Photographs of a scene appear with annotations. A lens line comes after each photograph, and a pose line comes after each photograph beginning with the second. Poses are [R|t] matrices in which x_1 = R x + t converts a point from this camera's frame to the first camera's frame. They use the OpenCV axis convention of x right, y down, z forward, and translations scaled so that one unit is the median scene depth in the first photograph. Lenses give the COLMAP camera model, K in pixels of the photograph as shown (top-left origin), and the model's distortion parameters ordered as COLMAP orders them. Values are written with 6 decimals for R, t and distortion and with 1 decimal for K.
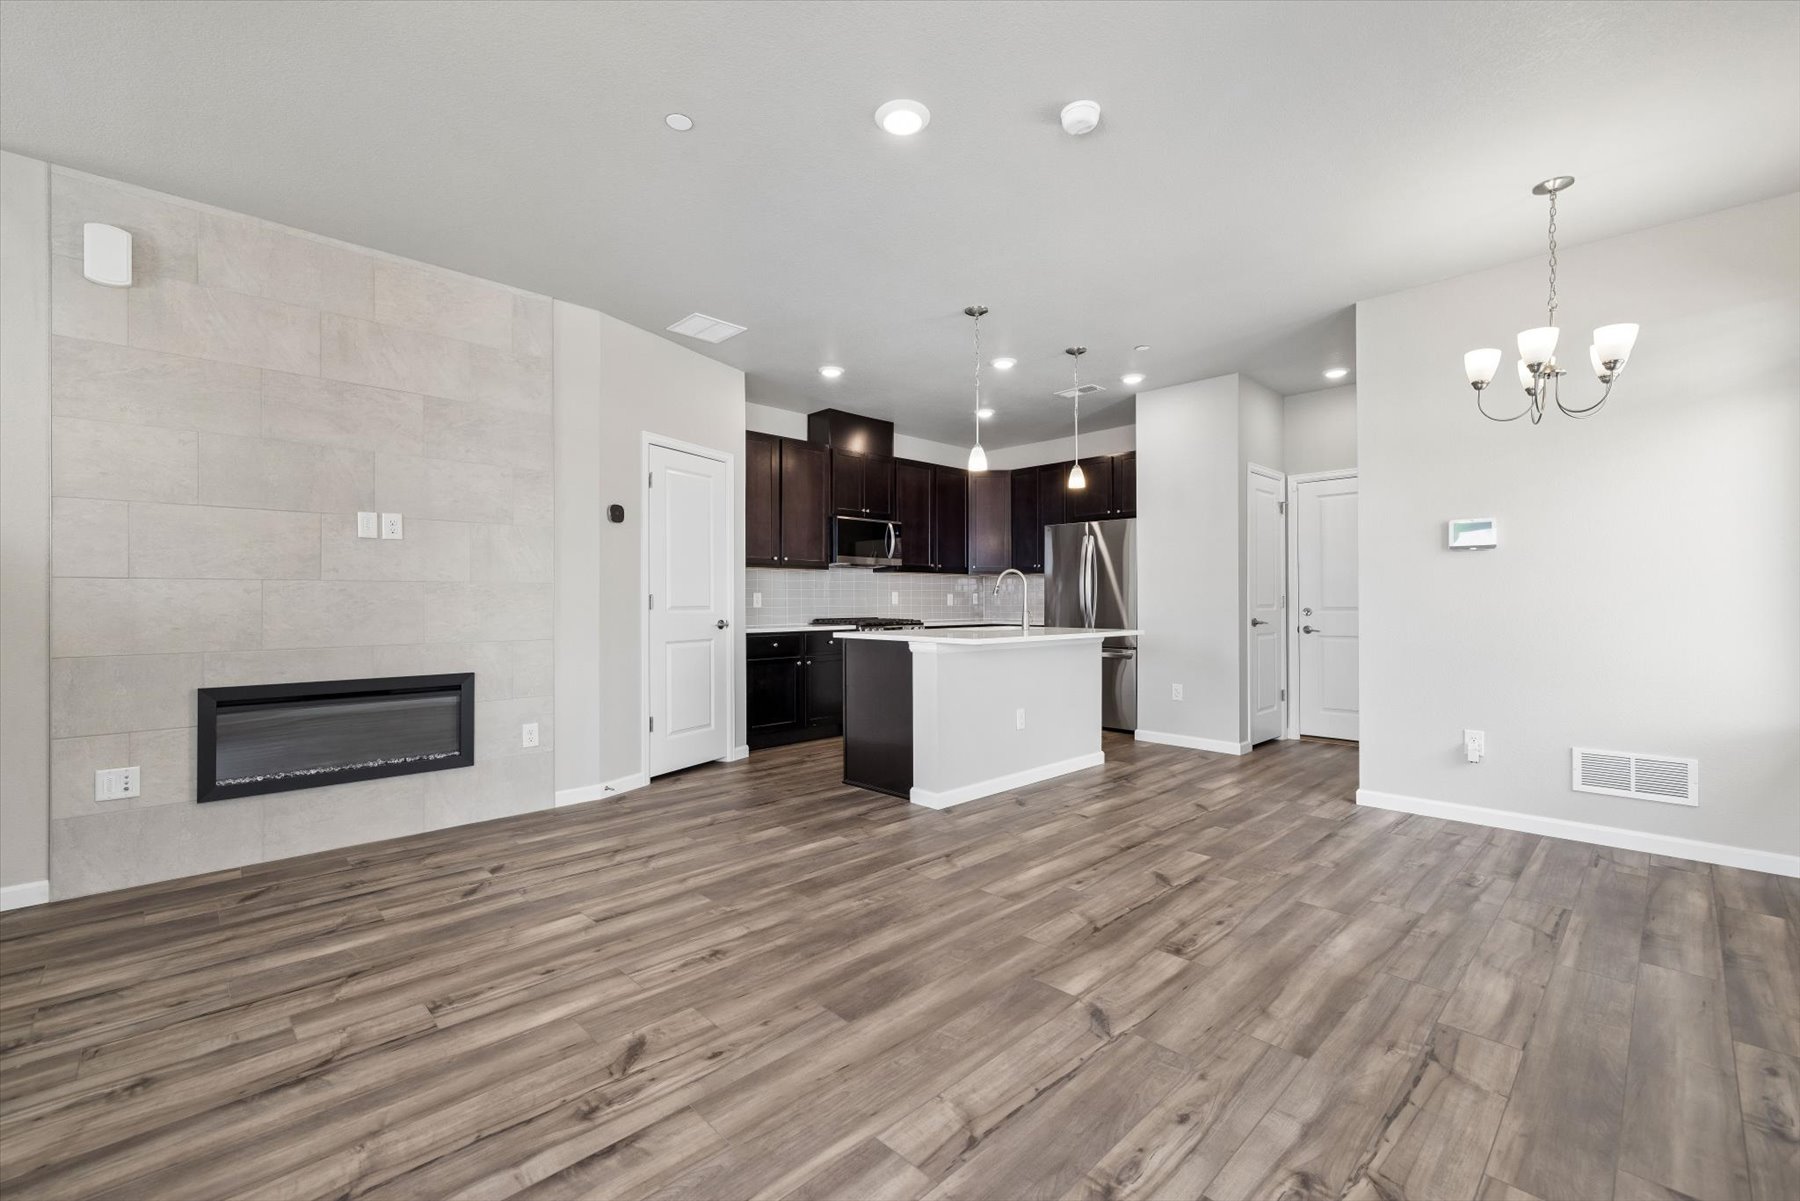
lens RADIAL K [[750.8, 0, 897.5], [0, 750.8, 603.1], [0, 0, 1]] dist [0.000593, -0.000140]
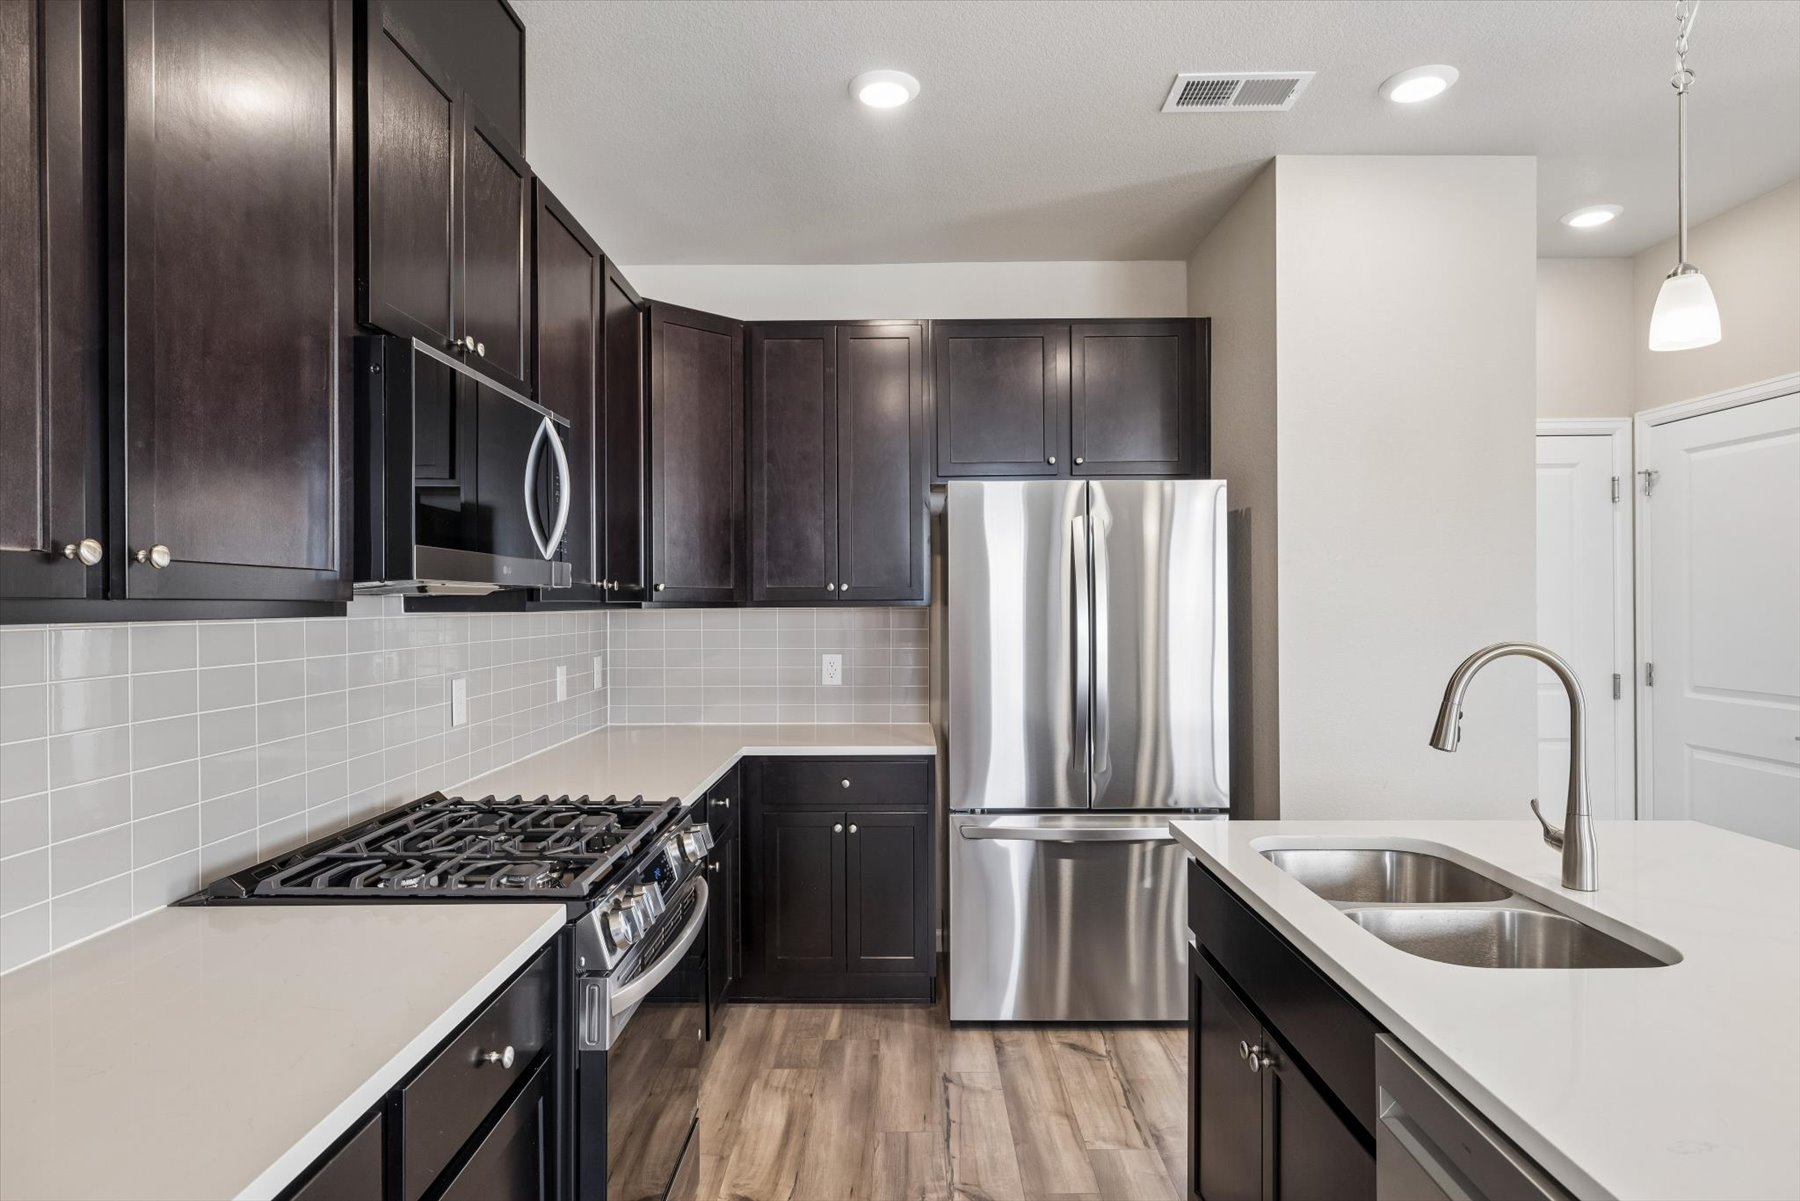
lens RADIAL K [[985.5, 0, 896.1], [0, 985.5, 603.7], [0, 0, 1]] dist [-0.003383, -0.000263]
pose [[0.696134, -0.003730, 0.717902, -0.359660], [0.007897, 0.999966, -0.002462, -0.097492], [-0.717869, 0.007383, 0.696140, 1.549427]]
